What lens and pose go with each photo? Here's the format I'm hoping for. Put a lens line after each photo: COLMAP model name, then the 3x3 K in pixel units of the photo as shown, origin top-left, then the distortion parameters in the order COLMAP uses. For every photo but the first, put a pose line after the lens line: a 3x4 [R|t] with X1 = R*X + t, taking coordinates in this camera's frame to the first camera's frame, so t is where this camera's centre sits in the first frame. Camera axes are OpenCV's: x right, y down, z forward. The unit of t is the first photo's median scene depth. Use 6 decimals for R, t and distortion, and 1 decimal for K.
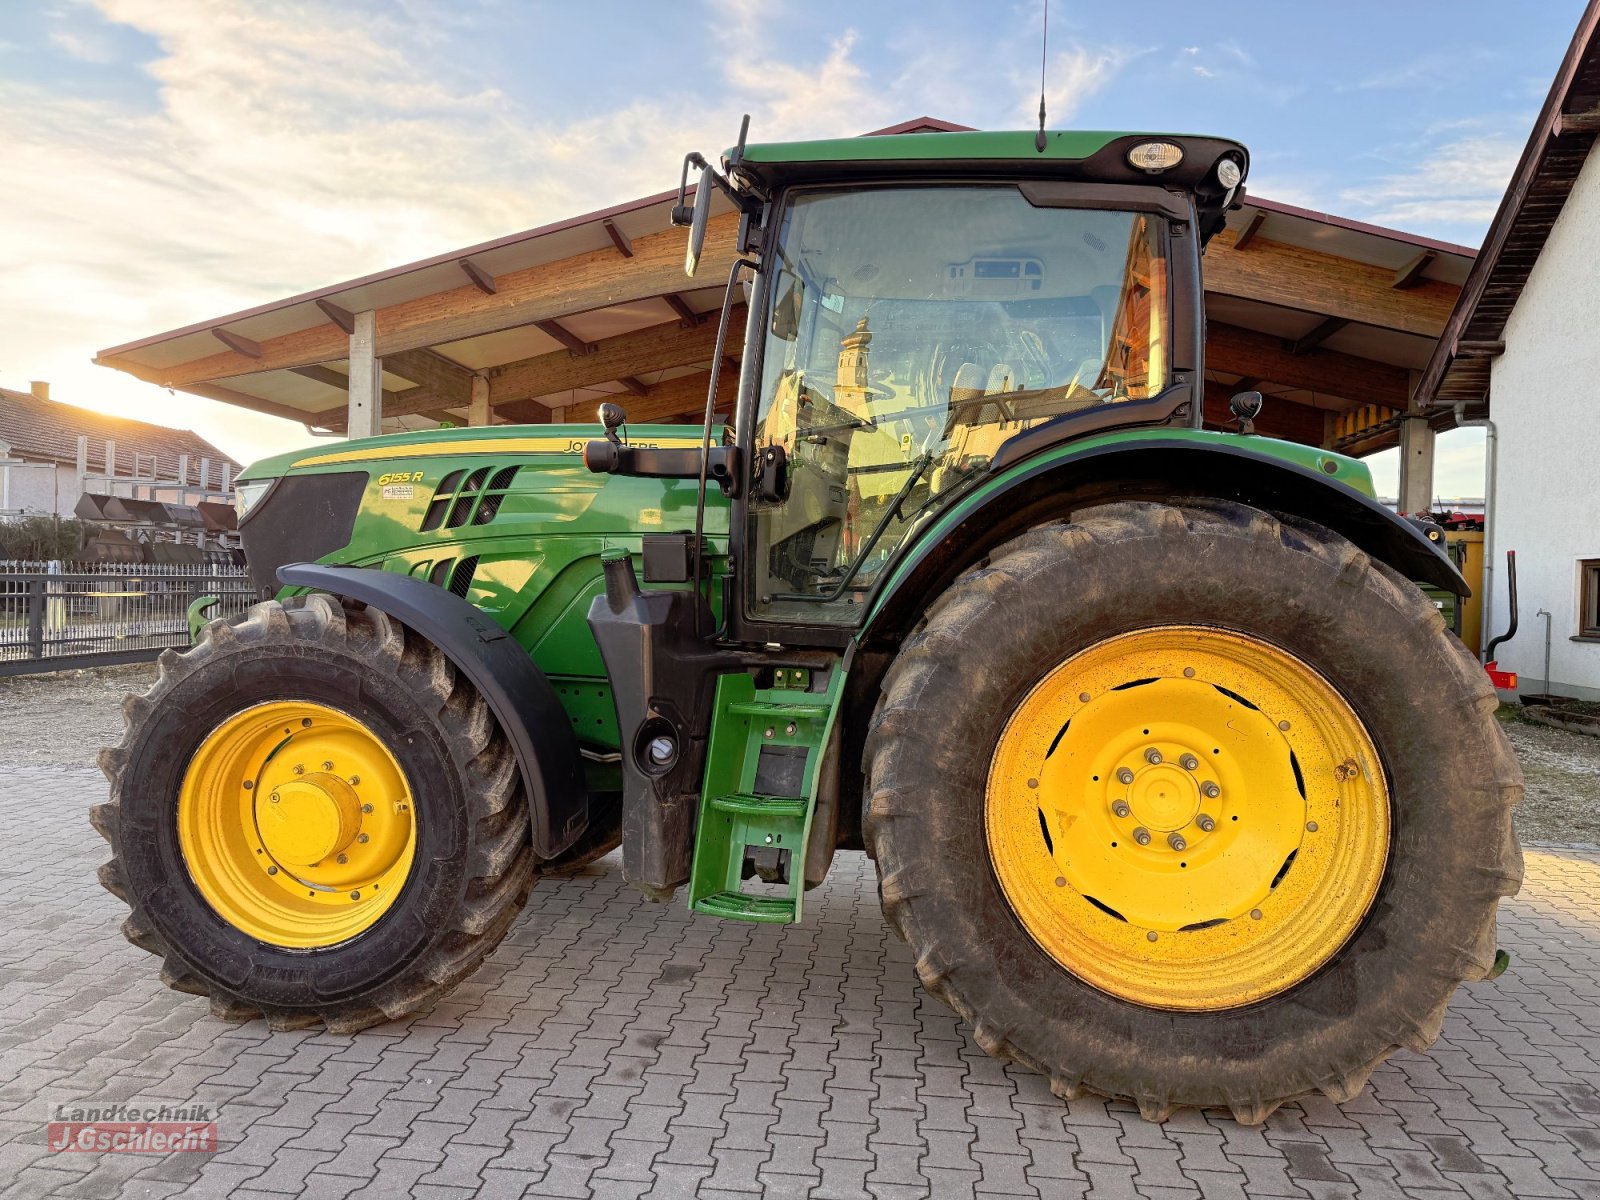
lens RADIAL K [[1124.4, 0, 799.0], [0, 1124.4, 600.2], [0, 0, 1]] dist [0.034284, -0.040151]
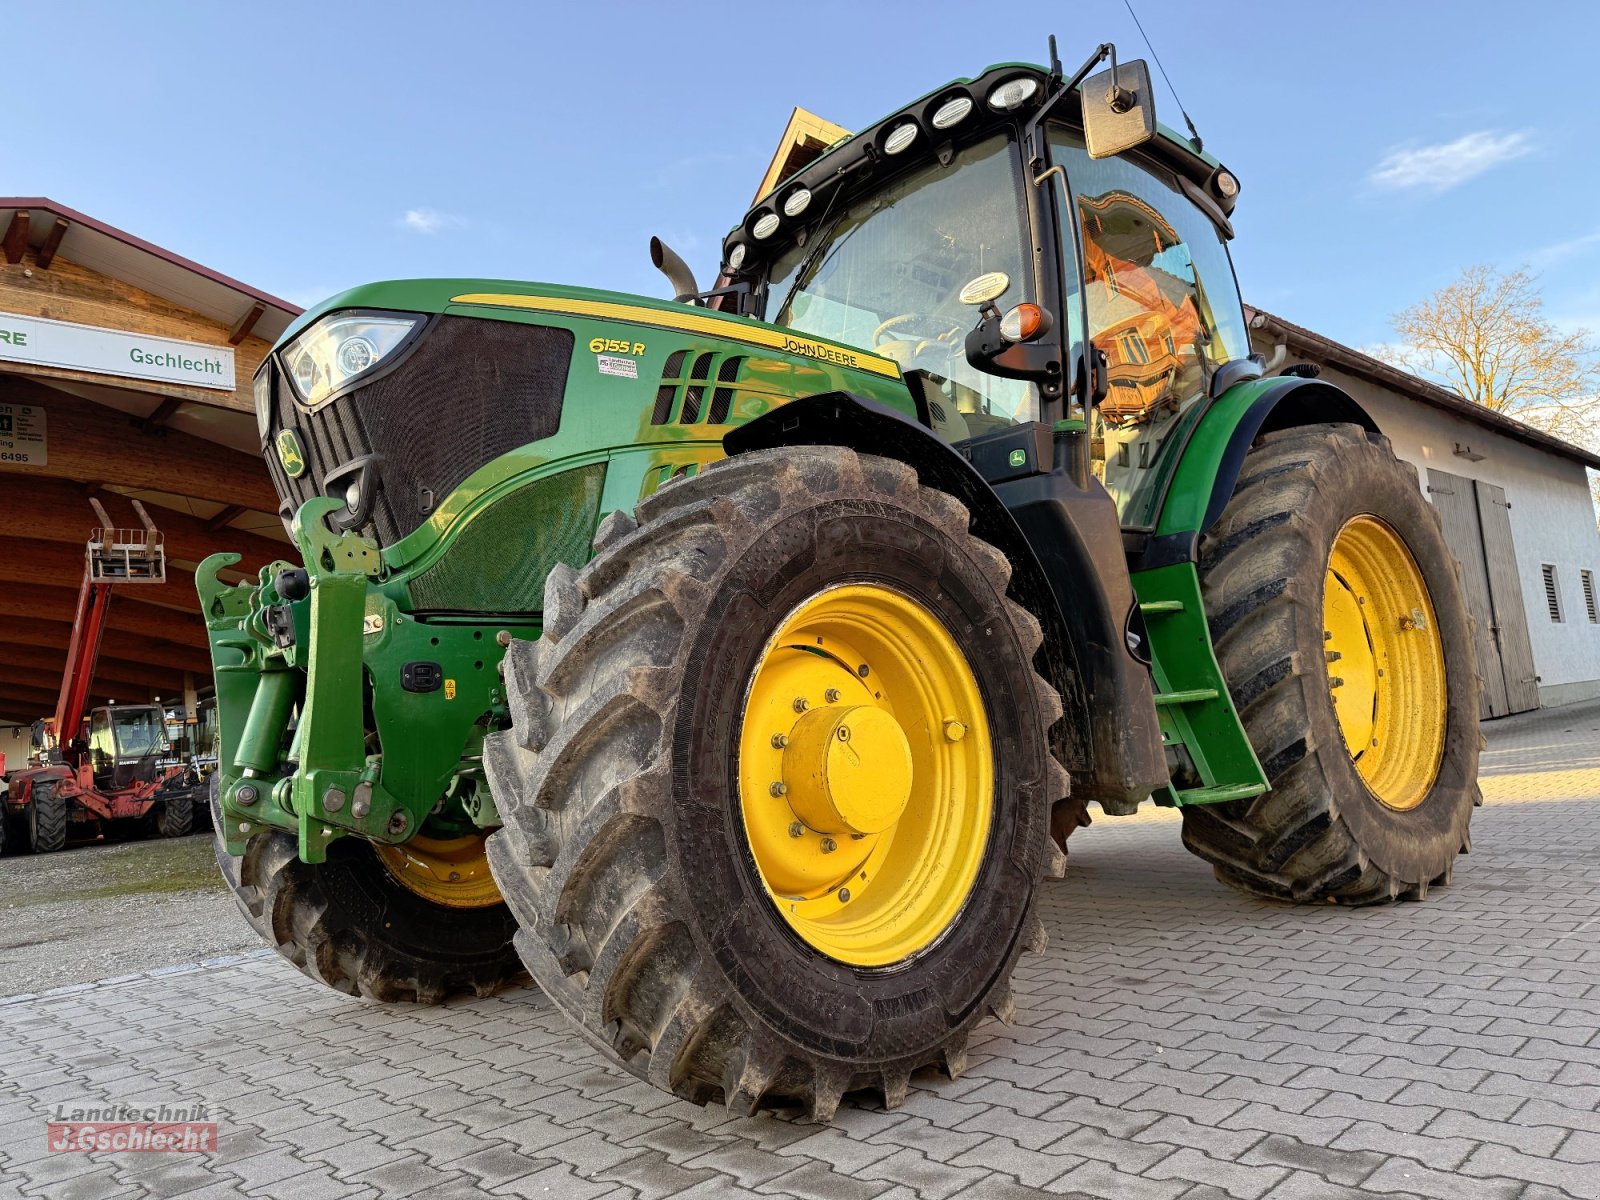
lens RADIAL K [[1124.4, 0, 792.6], [0, 1124.4, 605.7], [0, 0, 1]] dist [0.034284, -0.040151]
pose [[0.644563, 0.005164, 0.764534, -0.994856], [0.124787, 0.985857, -0.111863, 0.172895], [-0.754299, 0.167507, 0.634803, 0.608926]]
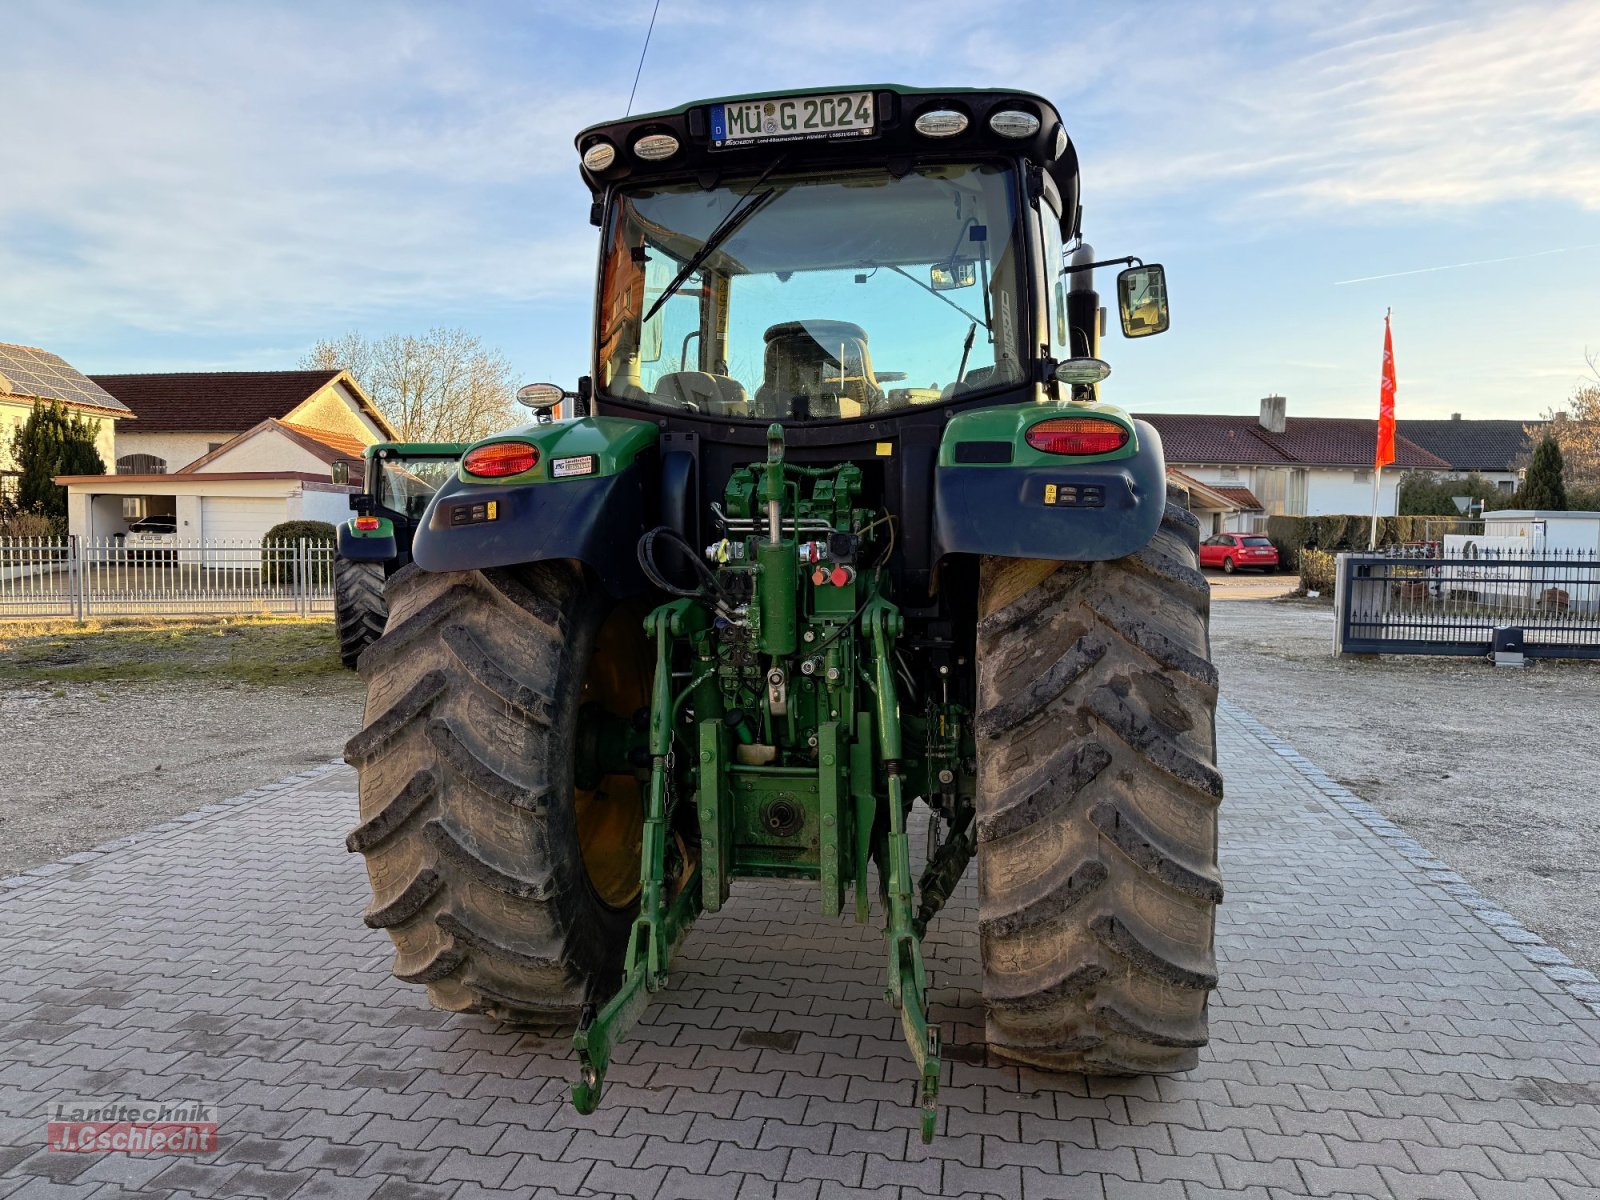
lens RADIAL K [[1124.4, 0, 796.0], [0, 1124.4, 602.4], [0, 0, 1]] dist [0.034284, -0.040151]
pose [[-0.064117, 0.039489, -0.997161, 1.409889], [-0.030592, 0.998669, 0.041515, -0.023402], [0.997473, 0.033167, -0.062823, 1.262159]]
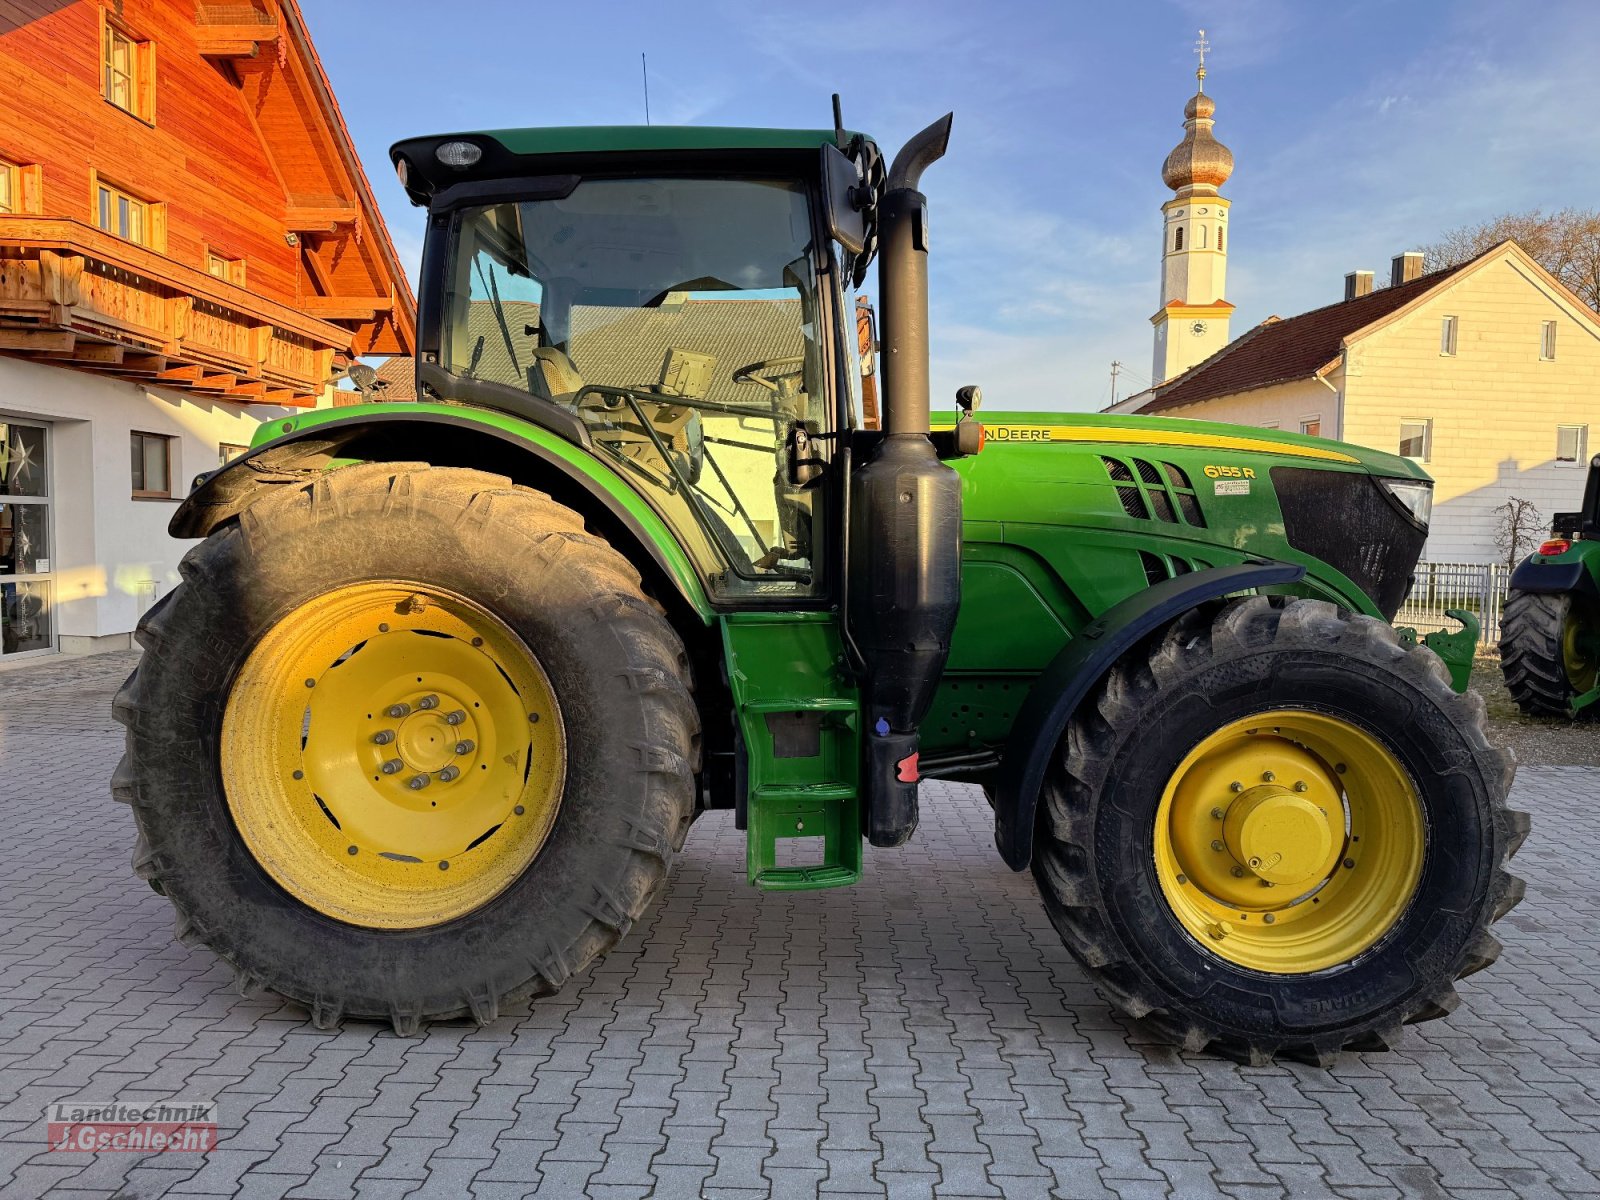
lens RADIAL K [[1124.4, 0, 794.8], [0, 1124.4, 601.5], [0, 0, 1]] dist [0.034284, -0.040151]
pose [[-0.996312, -0.038982, -0.076443, 0.124095], [-0.044676, 0.996238, 0.074254, -0.072978], [0.073261, 0.077396, -0.994305, 2.530560]]
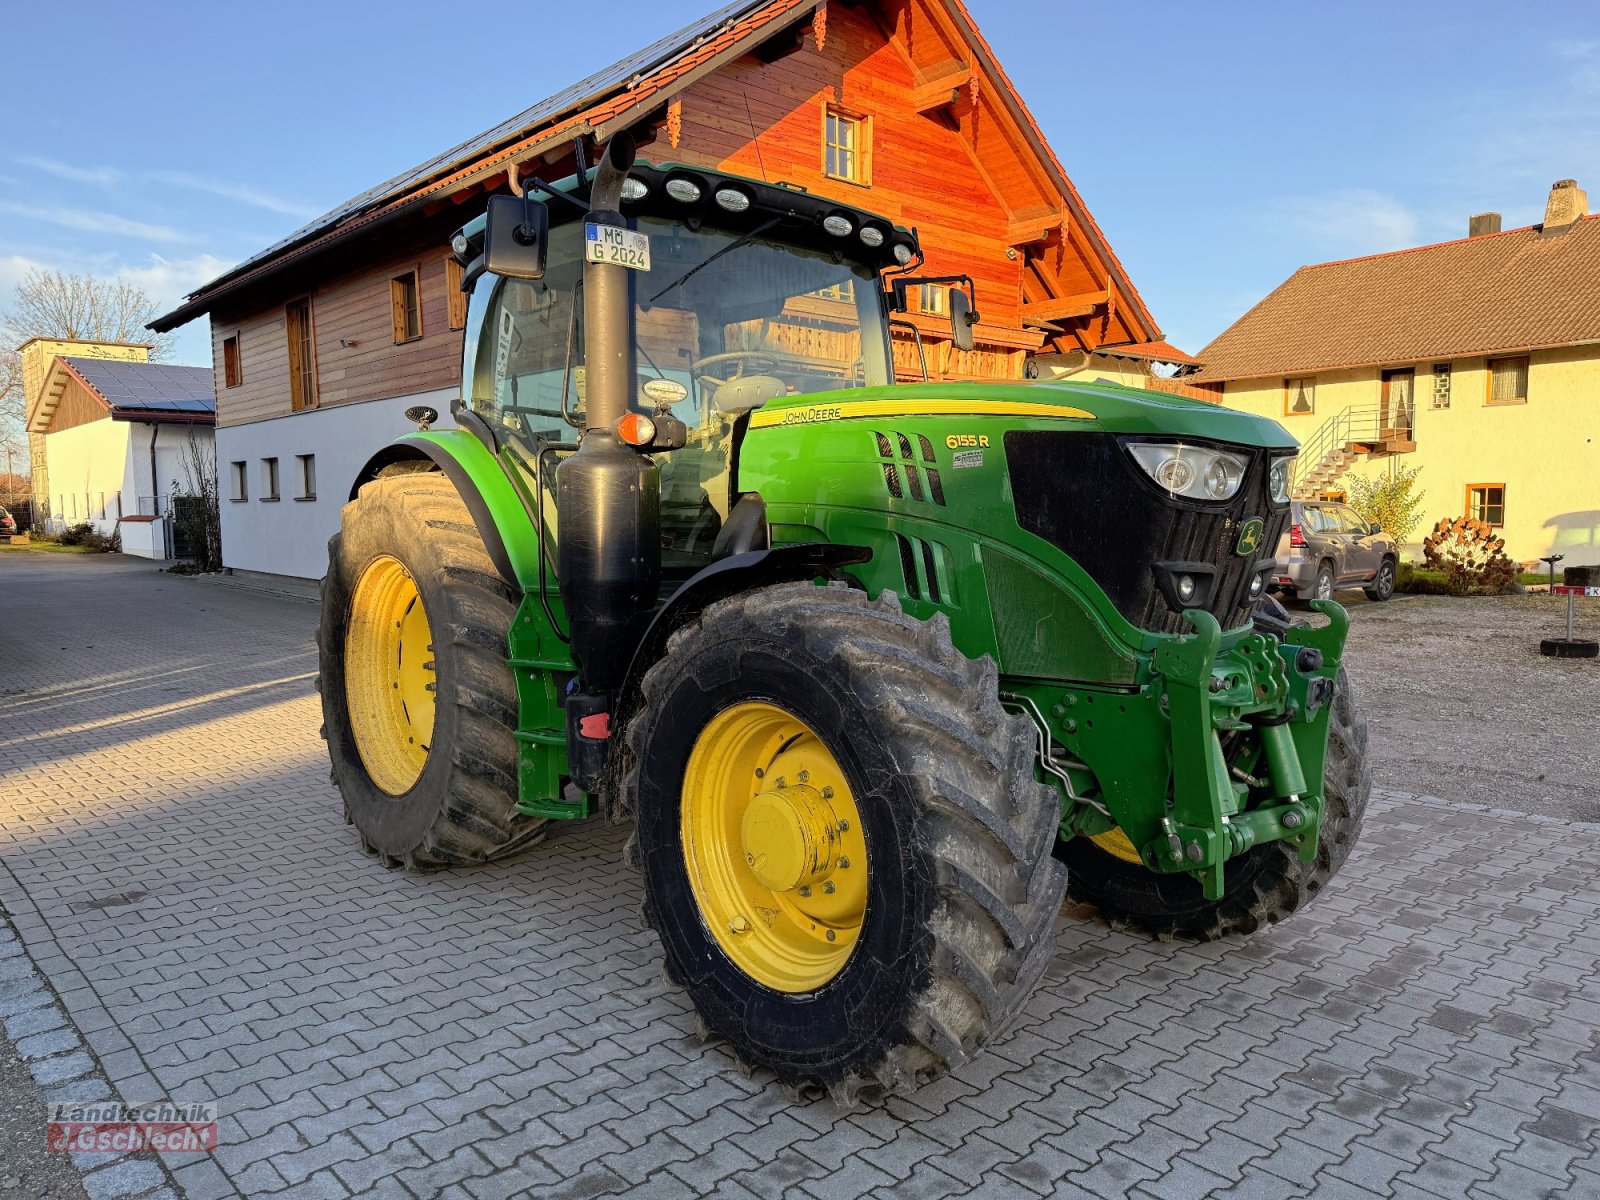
lens RADIAL K [[1124.4, 0, 803.4], [0, 1124.4, 607.8], [0, 0, 1]] dist [0.034284, -0.040151]
pose [[-0.753494, -0.080521, 0.652506, -0.945008], [-0.005043, 0.993150, 0.116734, -0.107061], [-0.657436, 0.084668, -0.748739, 2.256269]]
